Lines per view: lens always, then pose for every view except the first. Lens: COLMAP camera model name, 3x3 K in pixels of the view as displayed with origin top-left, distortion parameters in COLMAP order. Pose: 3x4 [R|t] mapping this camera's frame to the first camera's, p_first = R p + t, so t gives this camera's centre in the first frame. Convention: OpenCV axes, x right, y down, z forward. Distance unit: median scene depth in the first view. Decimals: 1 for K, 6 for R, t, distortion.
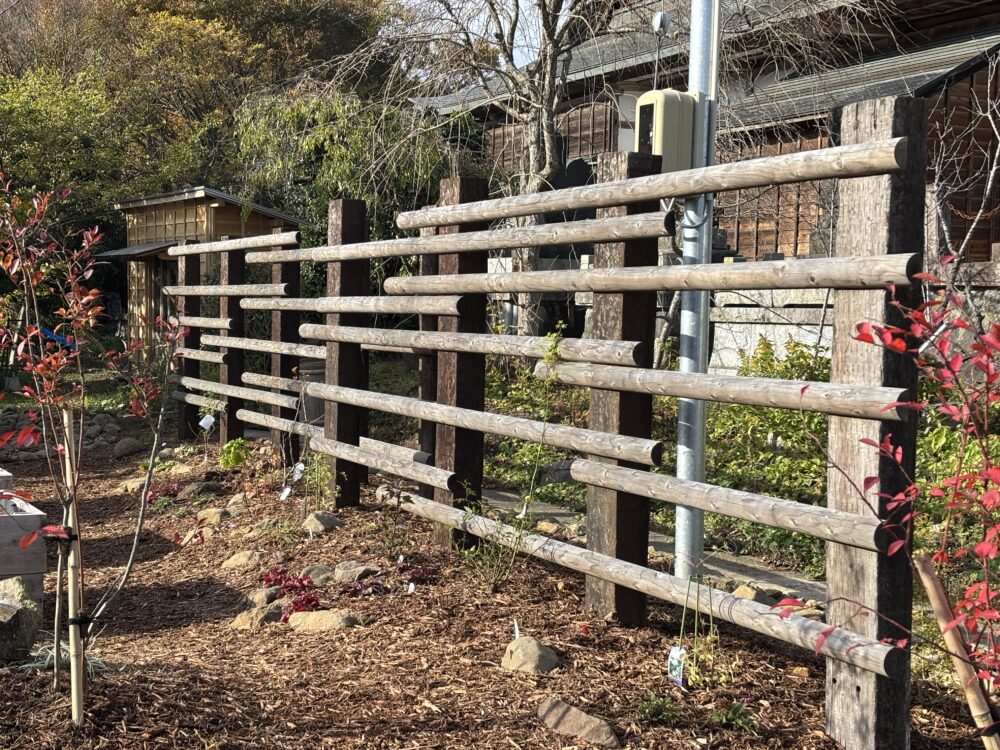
lens RADIAL K [[1525.5, 0, 500.0], [0, 1525.5, 375.0], [0, 0, 1]] dist [0.193804, -0.787837]
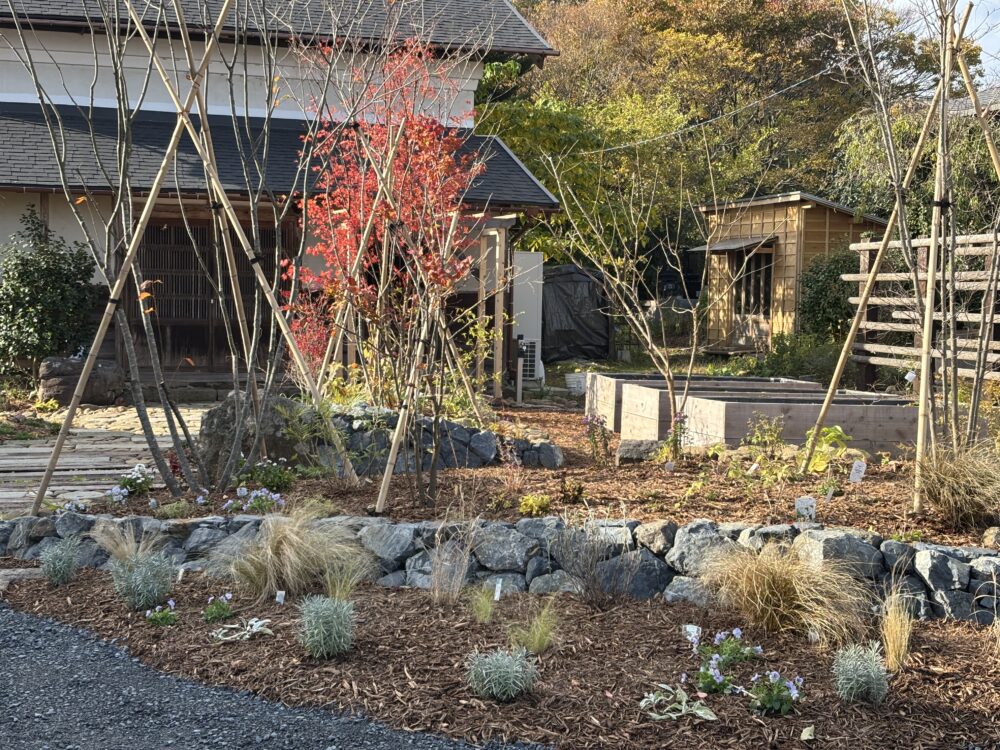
lens RADIAL K [[1525.5, 0, 500.0], [0, 1525.5, 375.0], [0, 0, 1]] dist [0.193804, -0.787837]
pose [[0.968797, 0.001115, -0.247854, -0.117783], [0.000988, 0.999965, 0.008363, 0.010516], [0.247854, -0.008347, 0.968761, -0.220175]]
